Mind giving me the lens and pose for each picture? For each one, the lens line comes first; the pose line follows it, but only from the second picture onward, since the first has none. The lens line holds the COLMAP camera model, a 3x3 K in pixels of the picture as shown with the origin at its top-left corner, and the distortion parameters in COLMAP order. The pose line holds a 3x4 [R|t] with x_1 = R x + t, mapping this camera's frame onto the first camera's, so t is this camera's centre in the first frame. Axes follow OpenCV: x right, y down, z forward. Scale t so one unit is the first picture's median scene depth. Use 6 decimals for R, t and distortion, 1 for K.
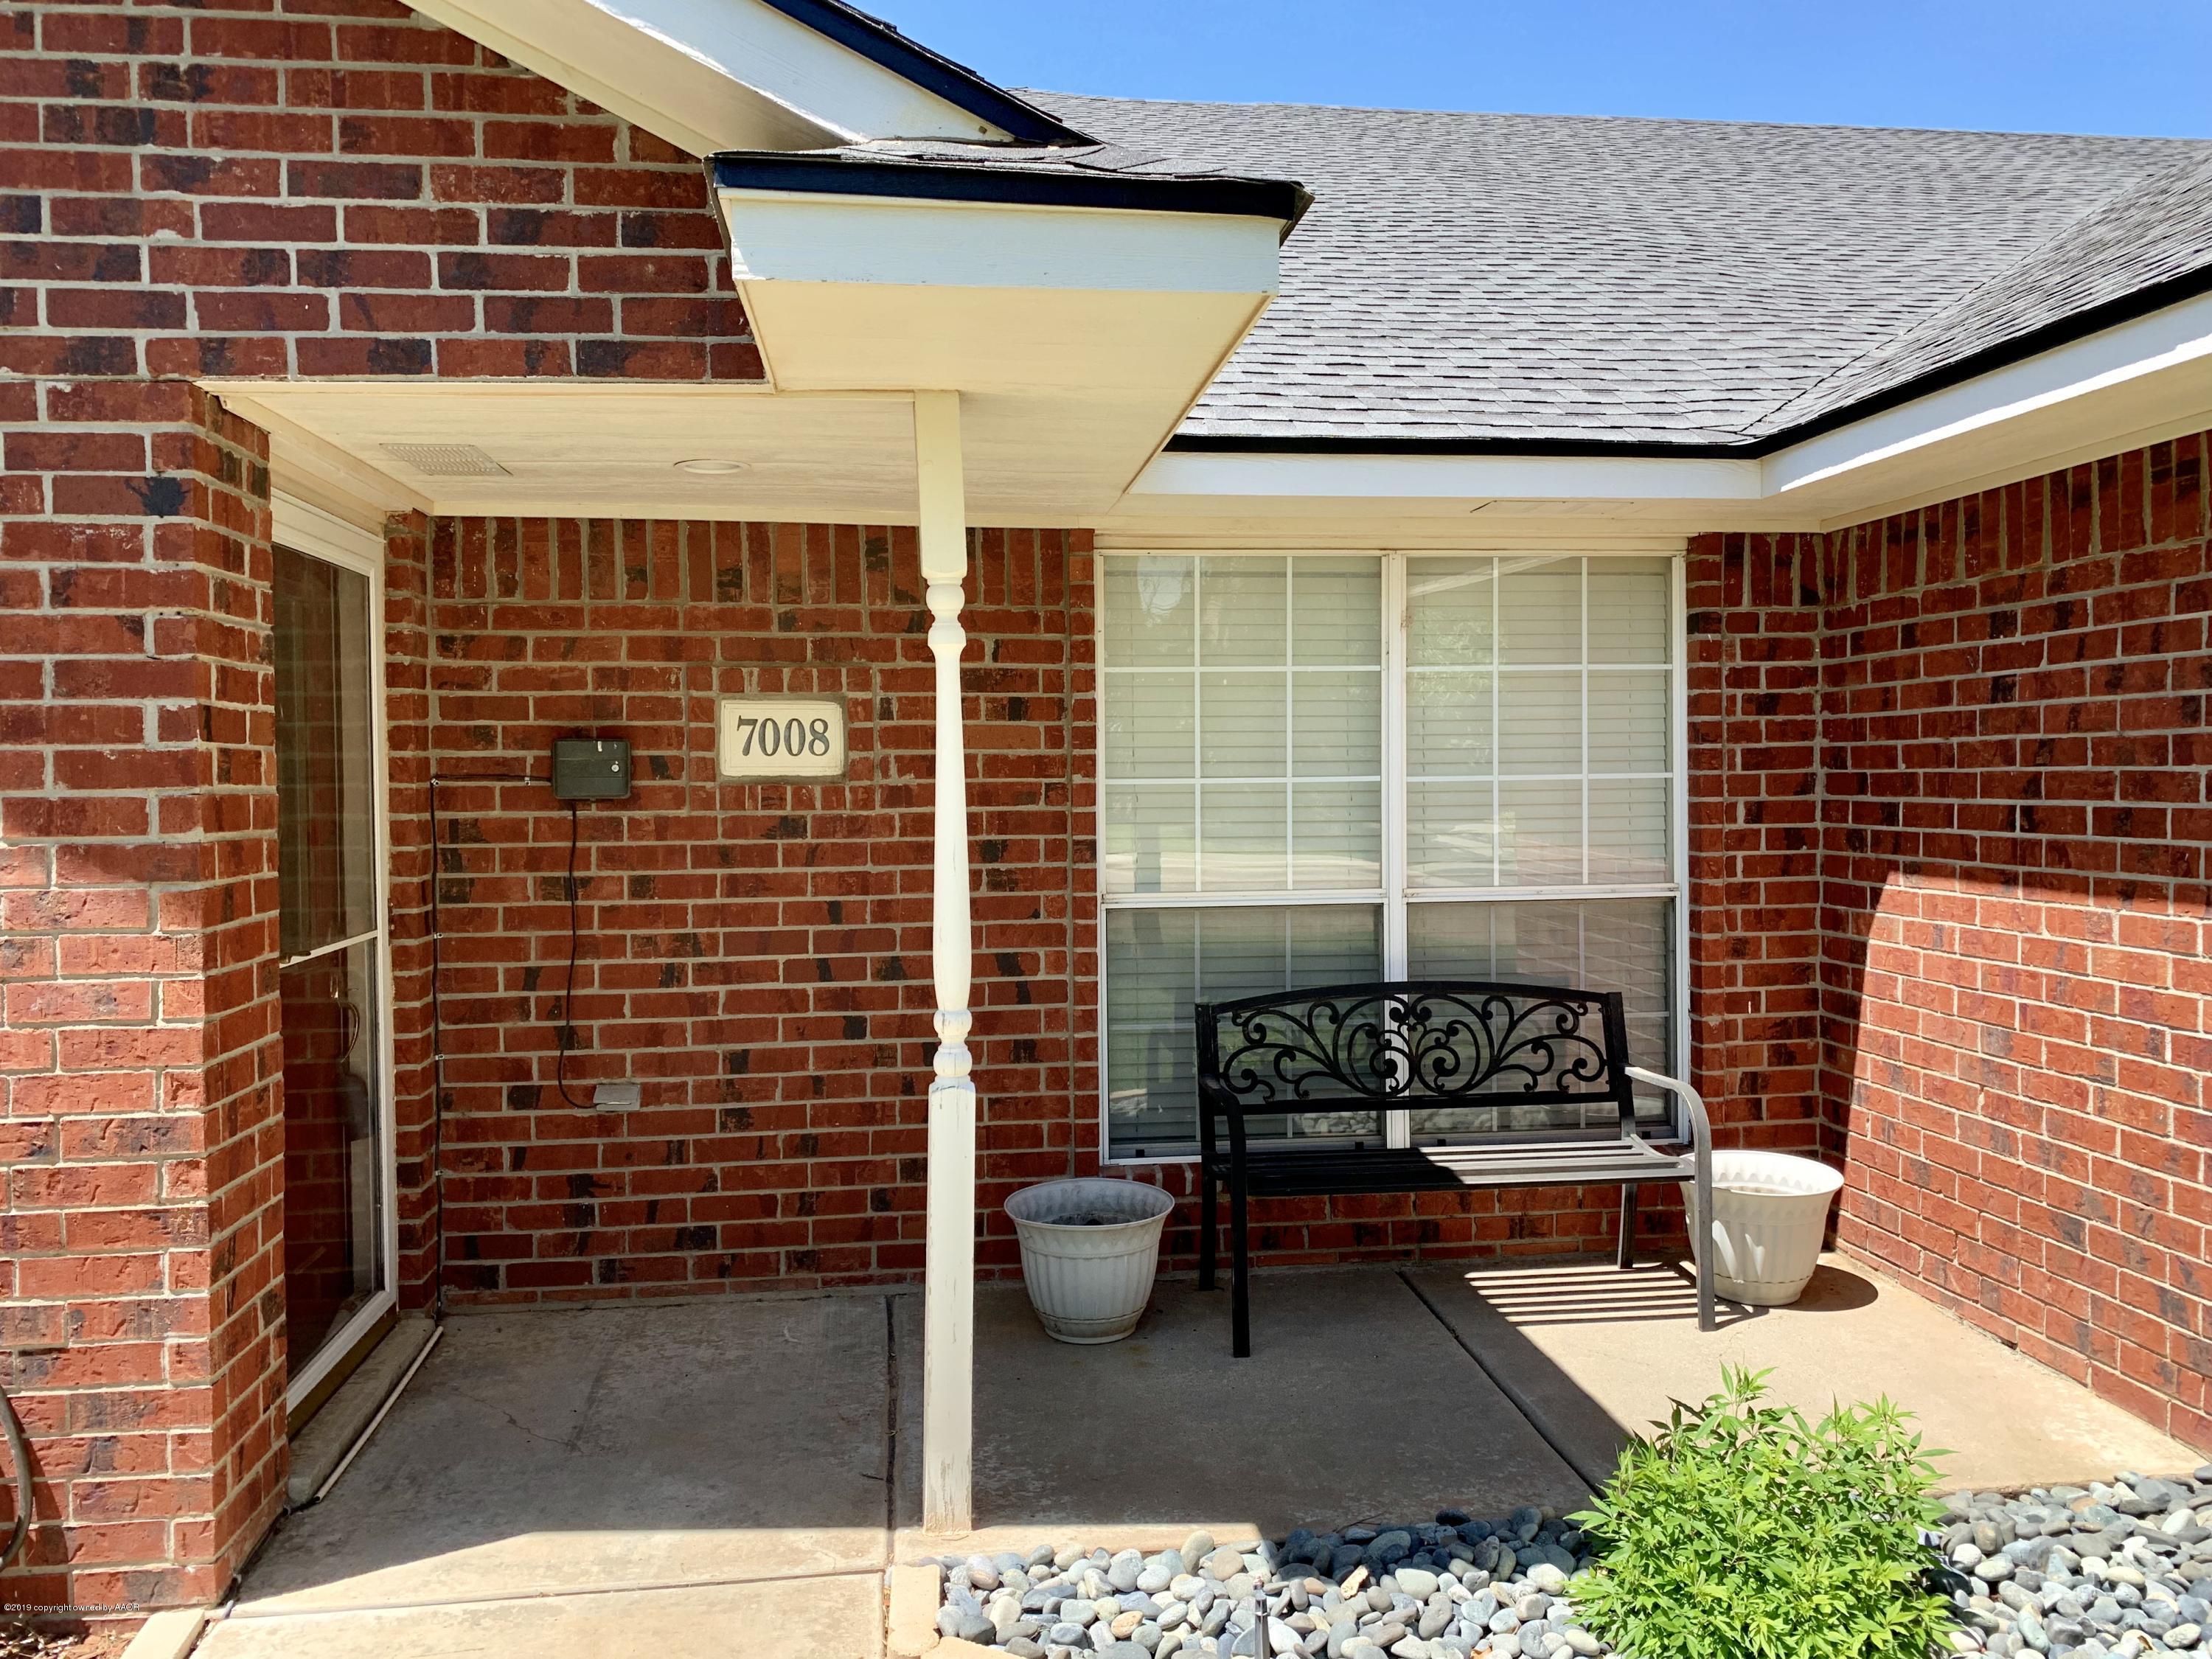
lens RADIAL K [[1692.2, 0, 1101.0], [0, 1692.2, 818.3], [0, 0, 1]] dist [0.063046, -0.061592]
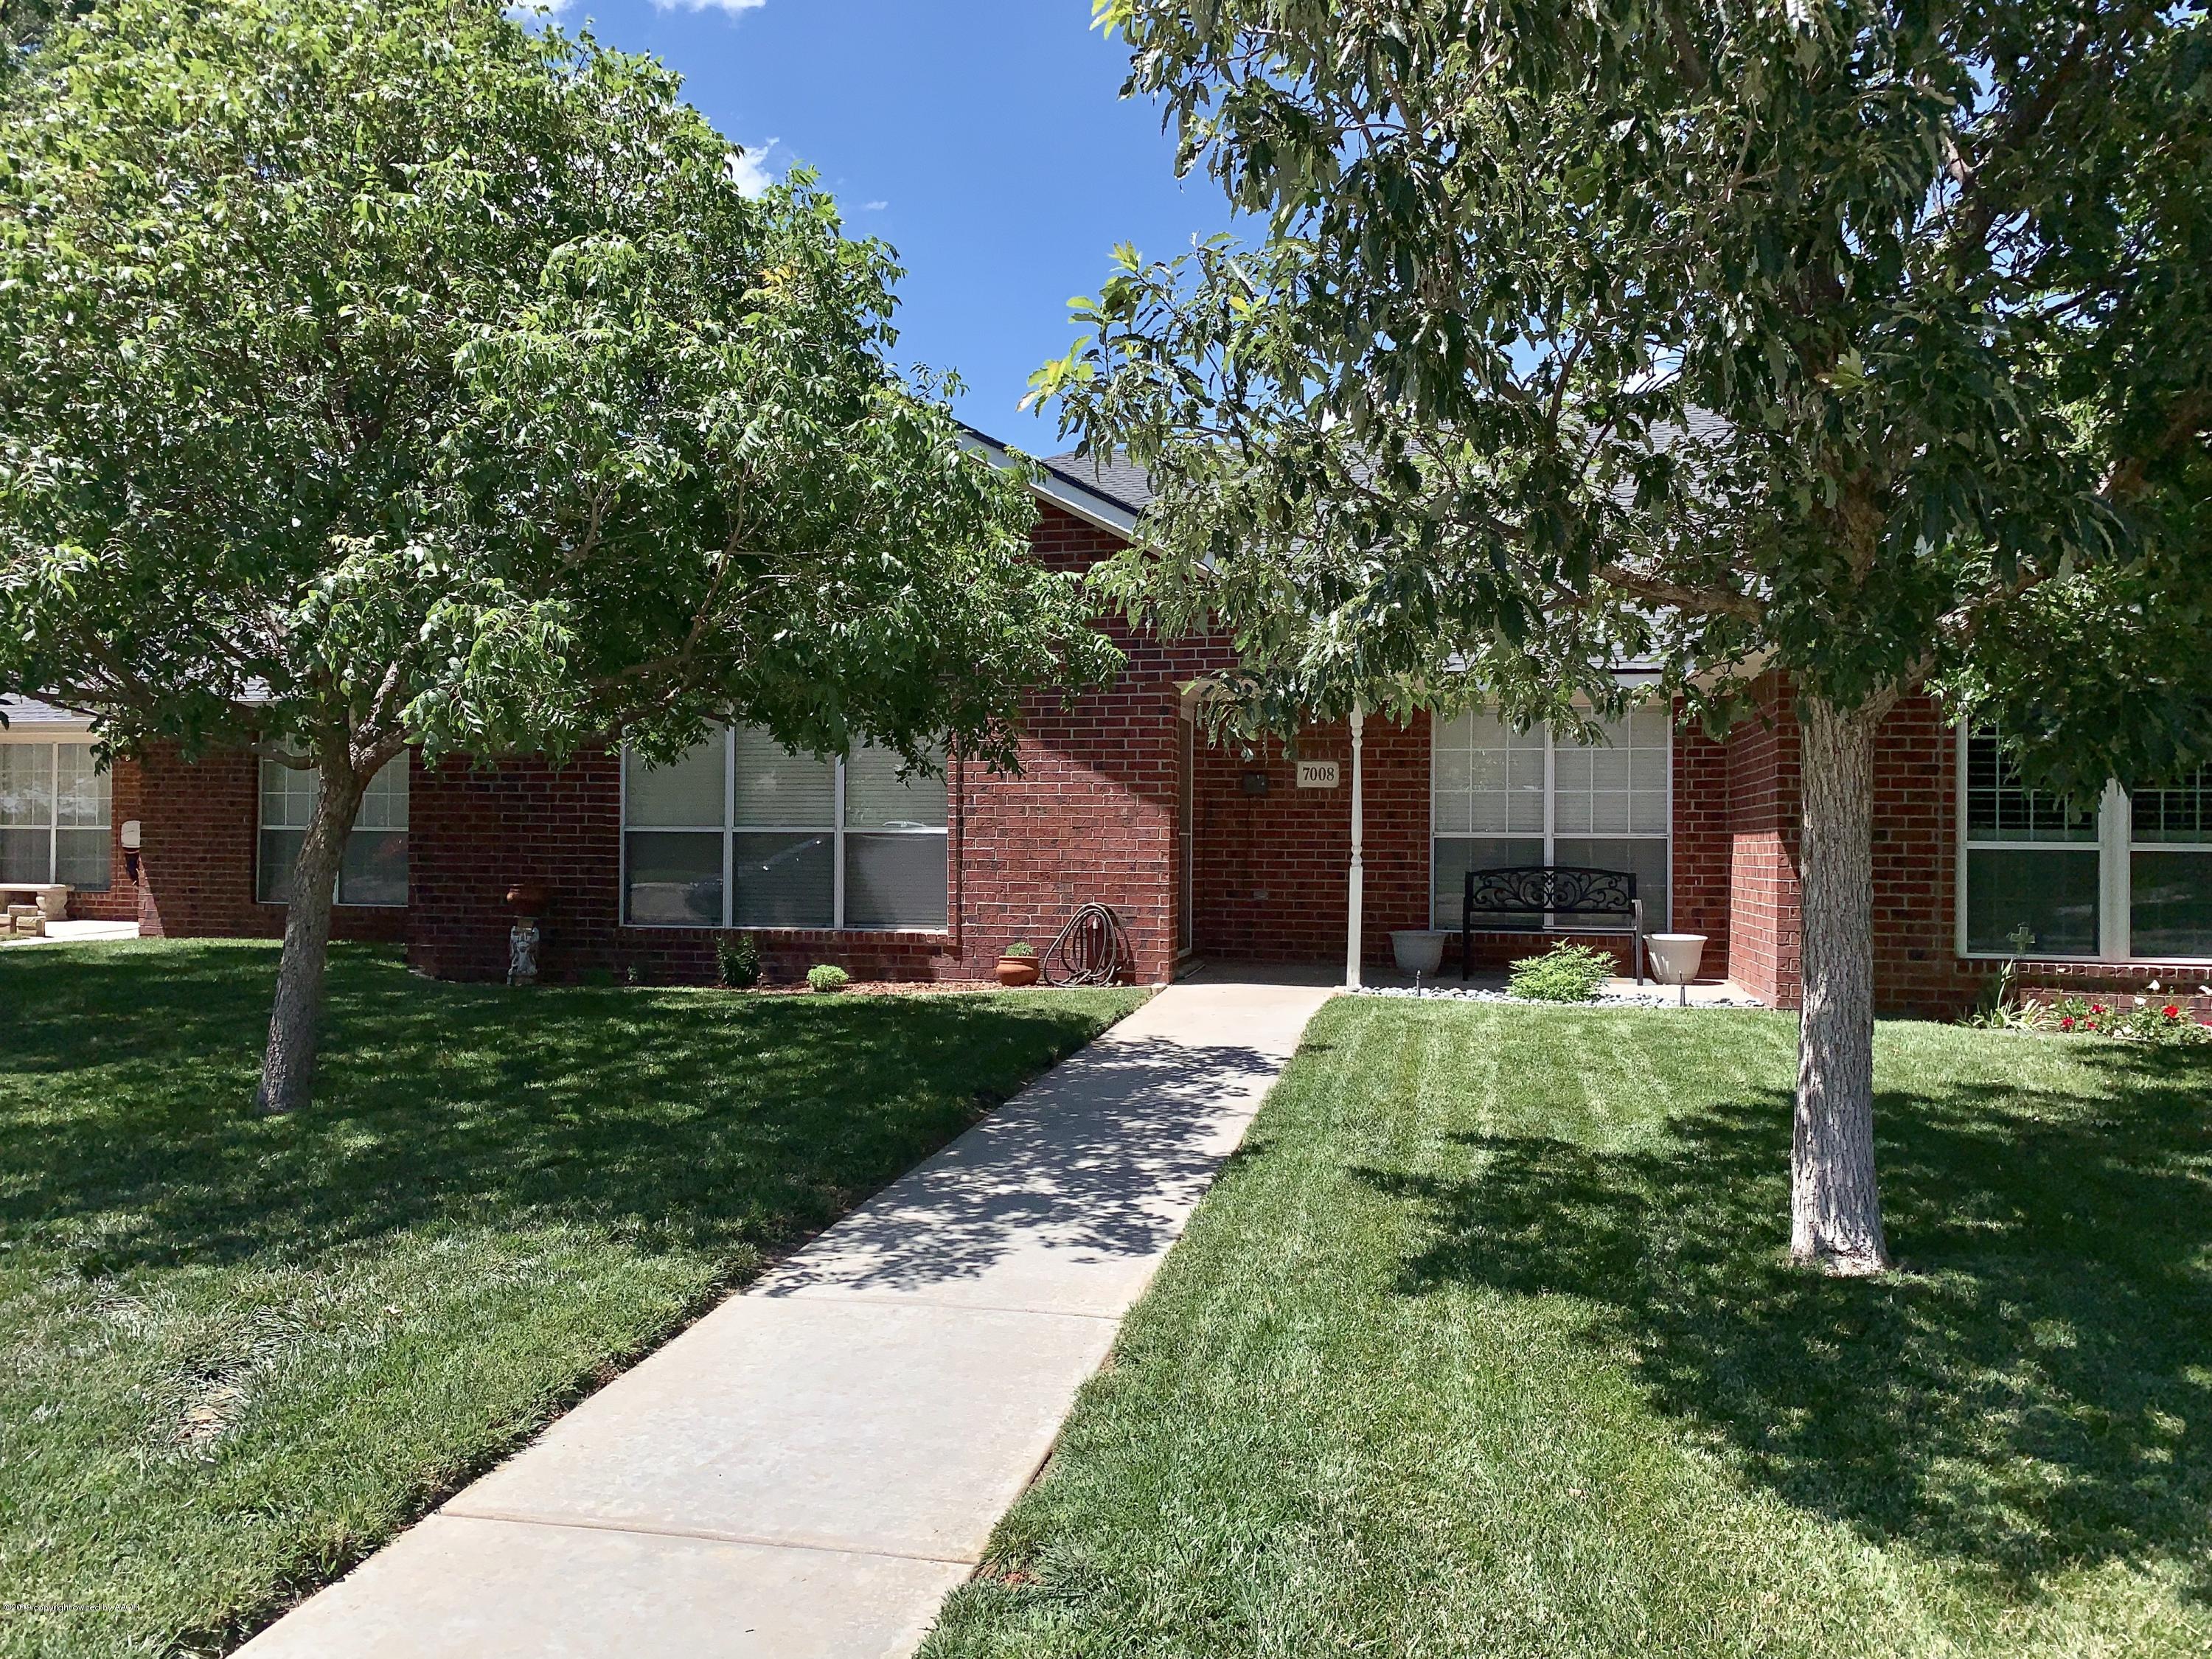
lens RADIAL K [[1692.2, 0, 1101.0], [0, 1692.2, 818.3], [0, 0, 1]] dist [0.063046, -0.061592]
pose [[0.940497, 0.011066, -0.339622, 0.449020], [-0.025465, 0.998954, -0.037971, 0.147897], [0.338847, 0.044360, 0.939795, -1.849787]]
